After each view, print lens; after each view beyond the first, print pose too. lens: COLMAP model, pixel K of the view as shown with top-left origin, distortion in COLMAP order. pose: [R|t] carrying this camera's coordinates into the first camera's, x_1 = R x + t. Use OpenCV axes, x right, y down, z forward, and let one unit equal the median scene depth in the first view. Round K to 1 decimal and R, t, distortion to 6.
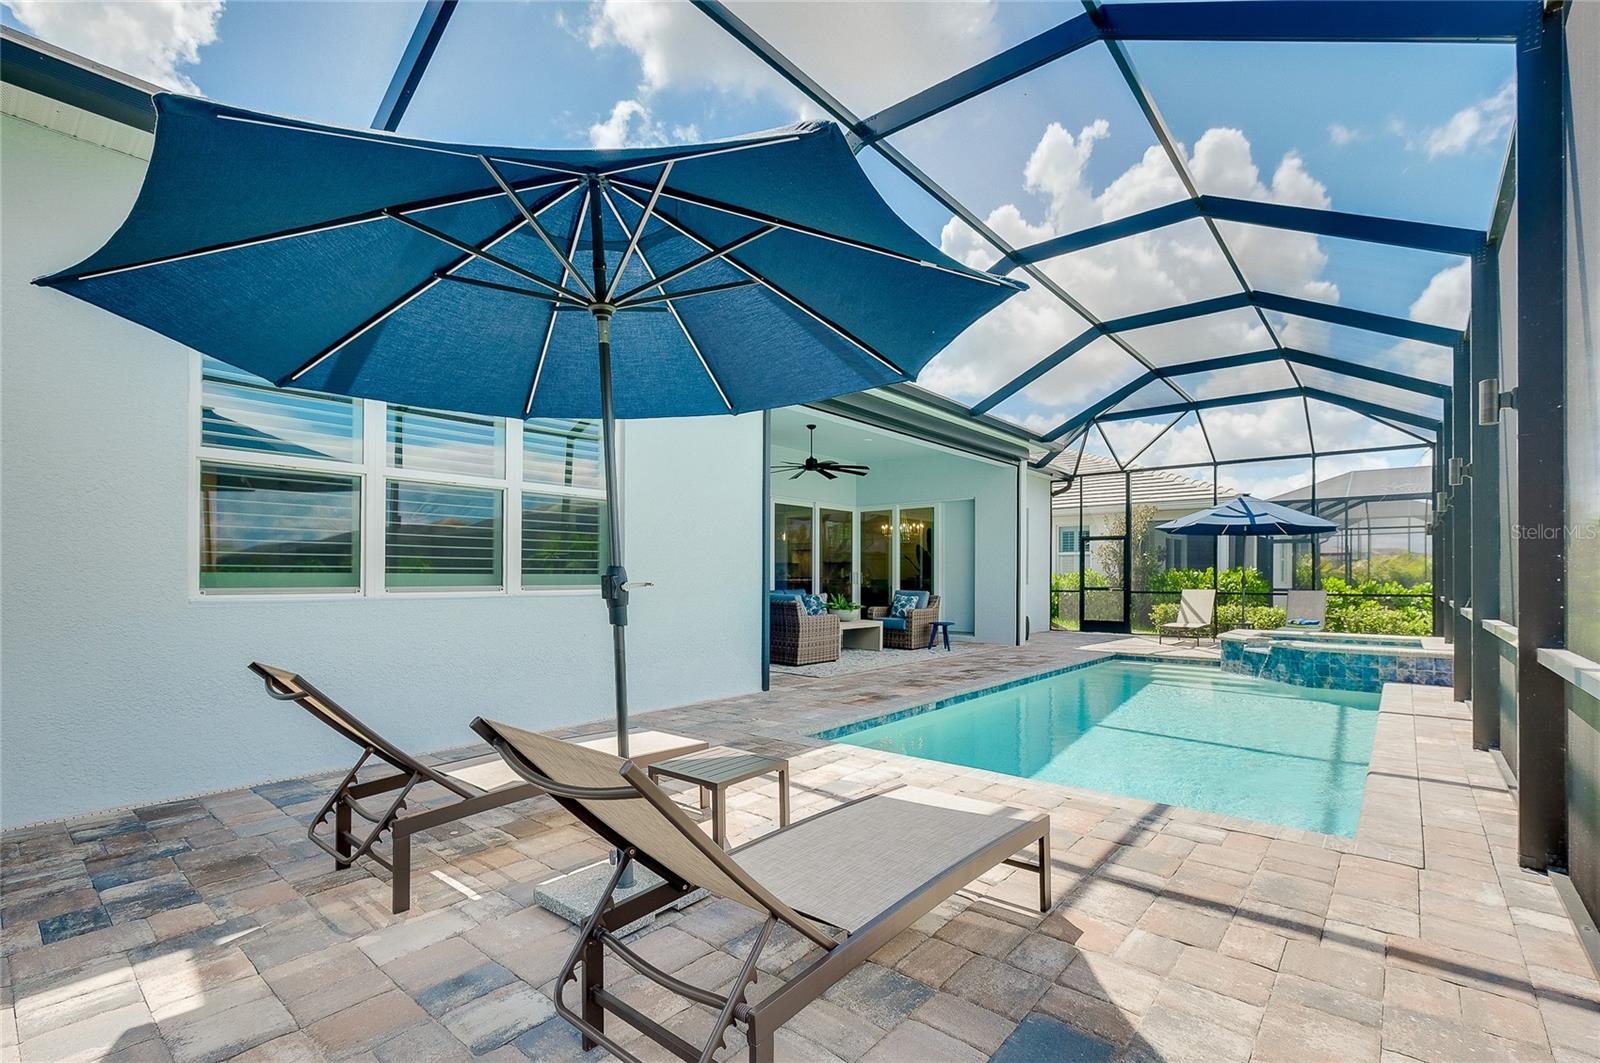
lens RADIAL K [[728.4, 0, 833.1], [0, 728.4, 576.8], [0, 0, 1]] dist [-0.002535, -0.000211]
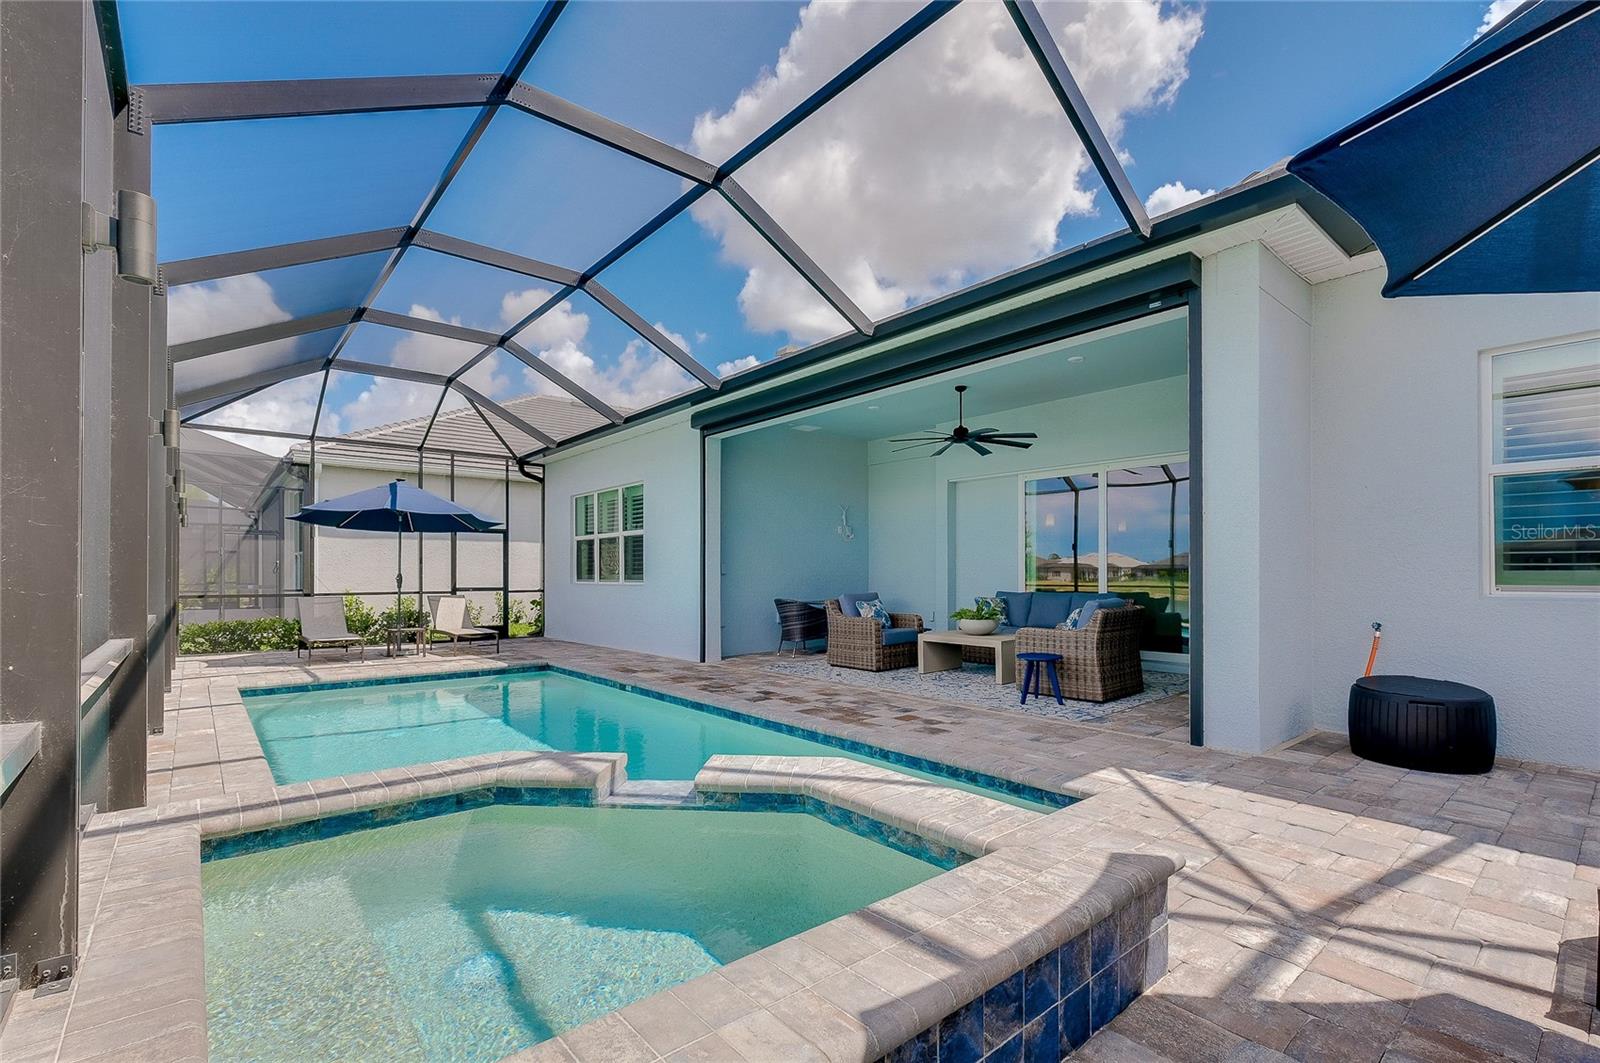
lens RADIAL K [[720.3, 0, 812.8], [0, 720.3, 571.6], [0, 0, 1]] dist [-0.002305, -0.000001]
pose [[-0.196263, -0.006862, -0.980527, 0.705877], [0.001546, 0.999972, -0.007308, 0.002057], [0.980550, -0.002950, -0.196247, 0.893552]]
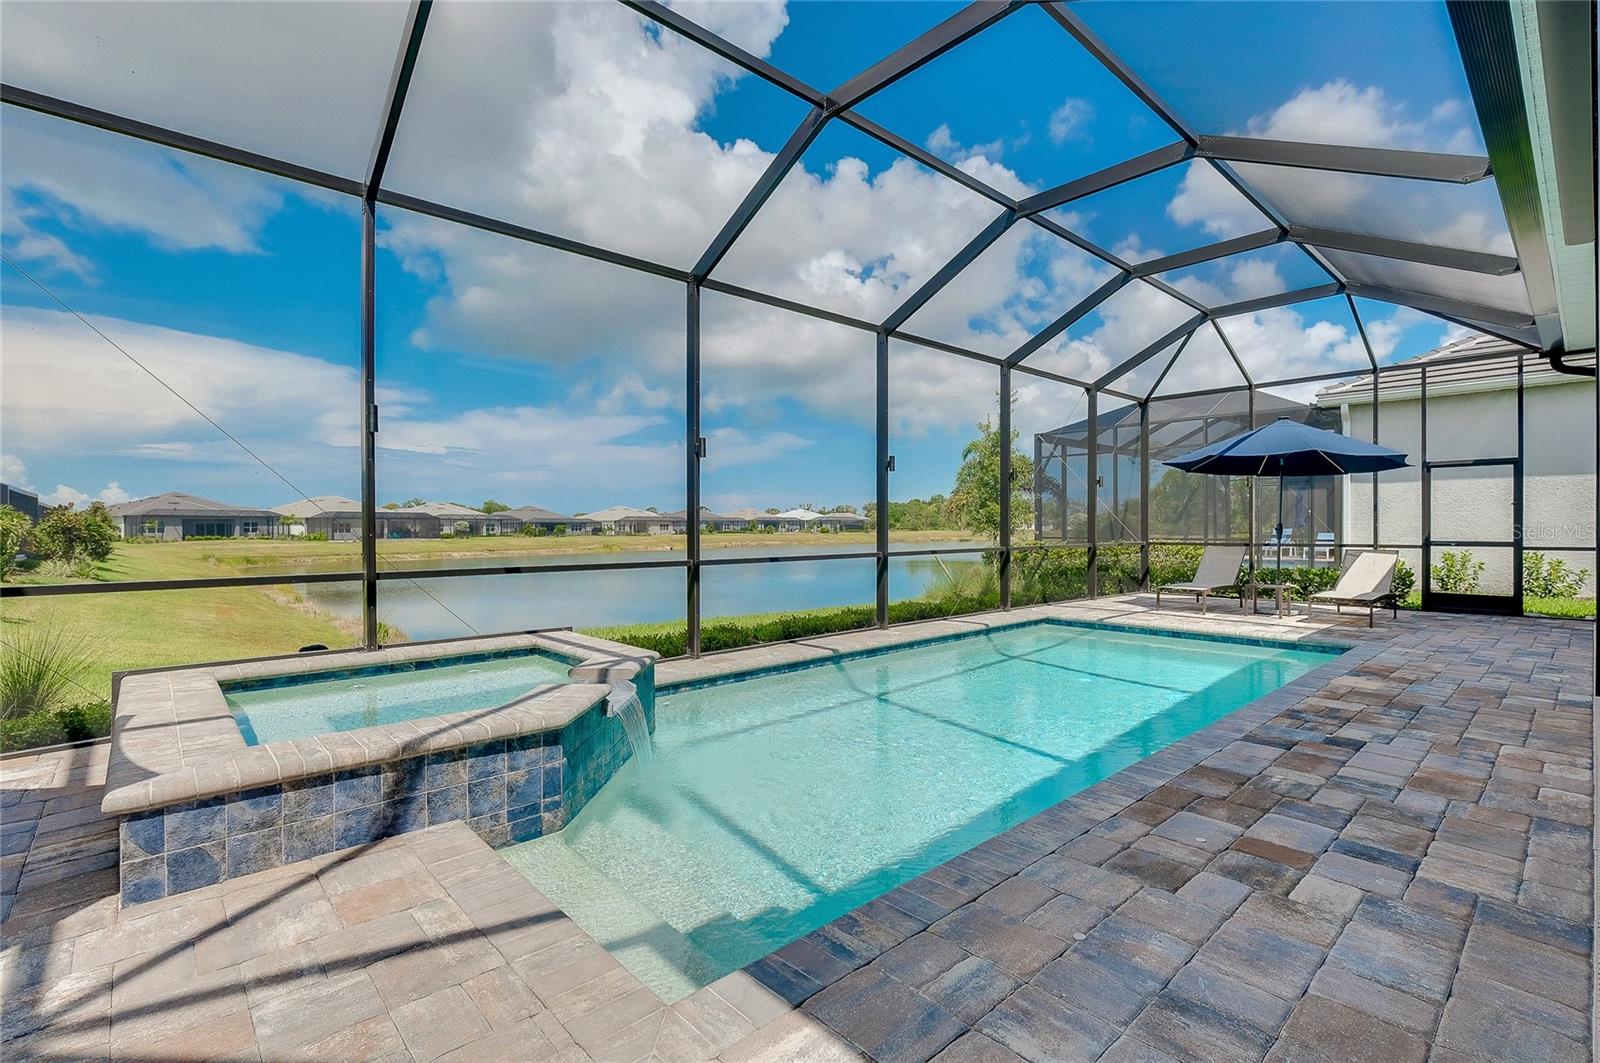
lens RADIAL K [[720.0, 0, 804.8], [0, 720.0, 529.2], [0, 0, 1]] dist [-0.002979, 0.000117]
pose [[-0.986646, 0.001038, 0.162877, 0.319686], [0.001532, 0.999995, 0.002906, 0.000482], [-0.162873, 0.003117, -0.986642, 1.092704]]
